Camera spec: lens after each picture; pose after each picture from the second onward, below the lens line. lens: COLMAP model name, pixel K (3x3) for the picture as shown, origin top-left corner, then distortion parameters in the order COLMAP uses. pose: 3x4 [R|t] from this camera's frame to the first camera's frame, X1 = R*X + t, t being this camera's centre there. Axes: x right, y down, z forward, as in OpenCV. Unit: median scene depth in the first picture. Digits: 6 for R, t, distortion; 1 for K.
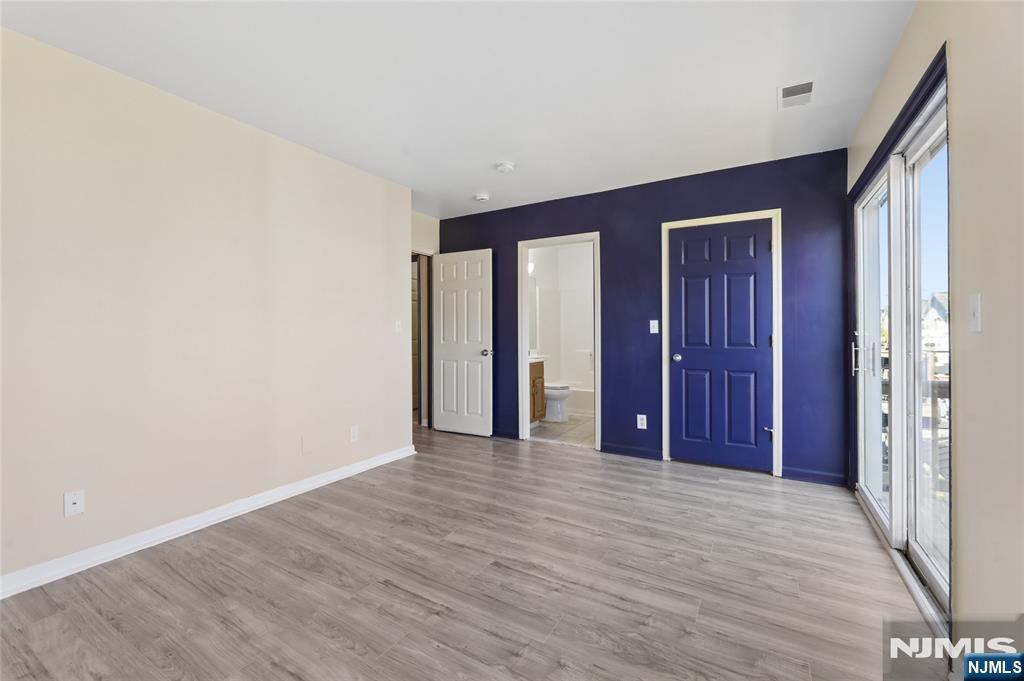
lens RADIAL K [[419.7, 0, 510.0], [0, 419.7, 330.0], [0, 0, 1]] dist [-0.002050, -0.001397]
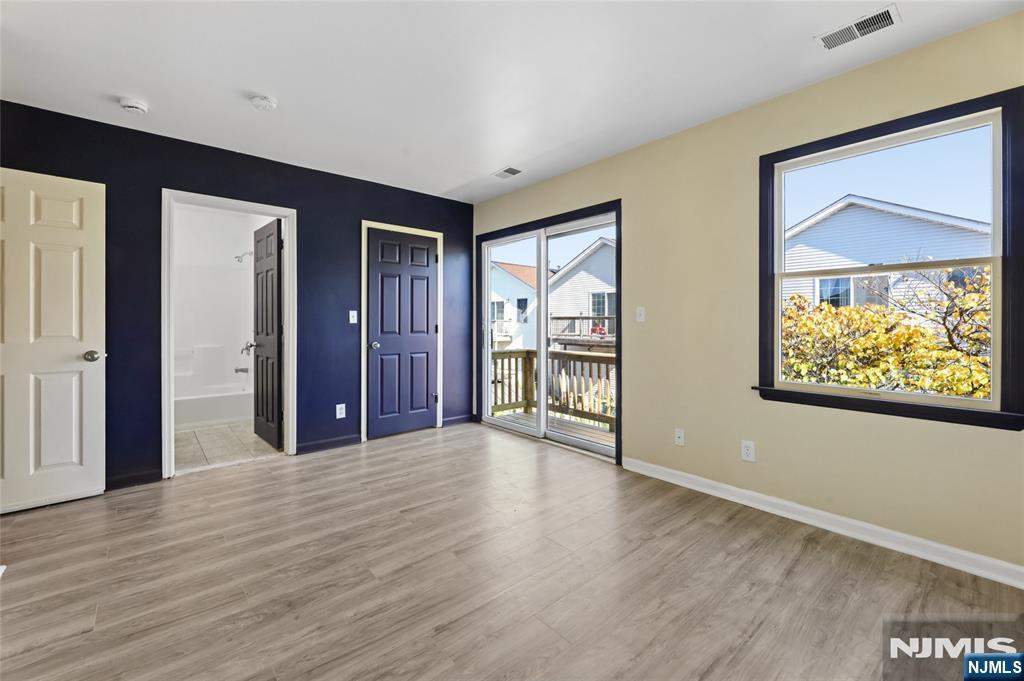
lens RADIAL K [[419.7, 0, 496.6], [0, 419.7, 316.6], [0, 0, 1]] dist [-0.002050, -0.001397]
pose [[0.337132, 0.016039, 0.941321, -0.677915], [-0.003750, 0.999870, -0.015693, 0.009265], [-0.941450, 0.001761, 0.337148, 0.413190]]
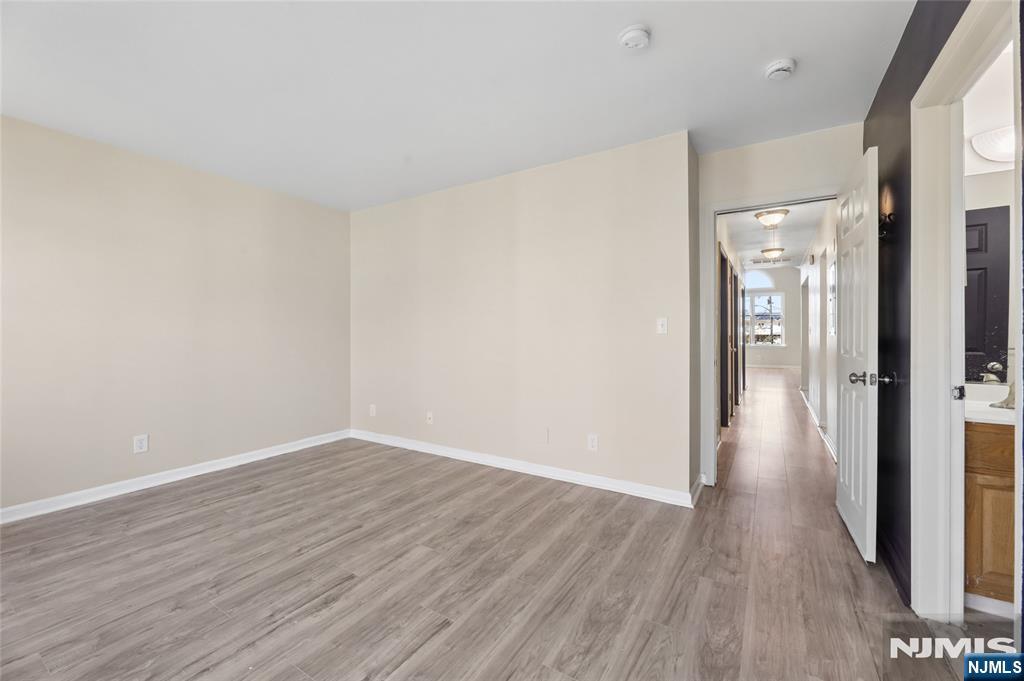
lens RADIAL K [[419.7, 0, 511.6], [0, 419.7, 335.0], [0, 0, 1]] dist [-0.002050, -0.001397]
pose [[-0.024974, 0.011288, -0.999624, 0.643341], [0.005152, 0.999924, 0.011163, 0.000664], [0.999675, -0.004872, -0.025030, 0.994276]]
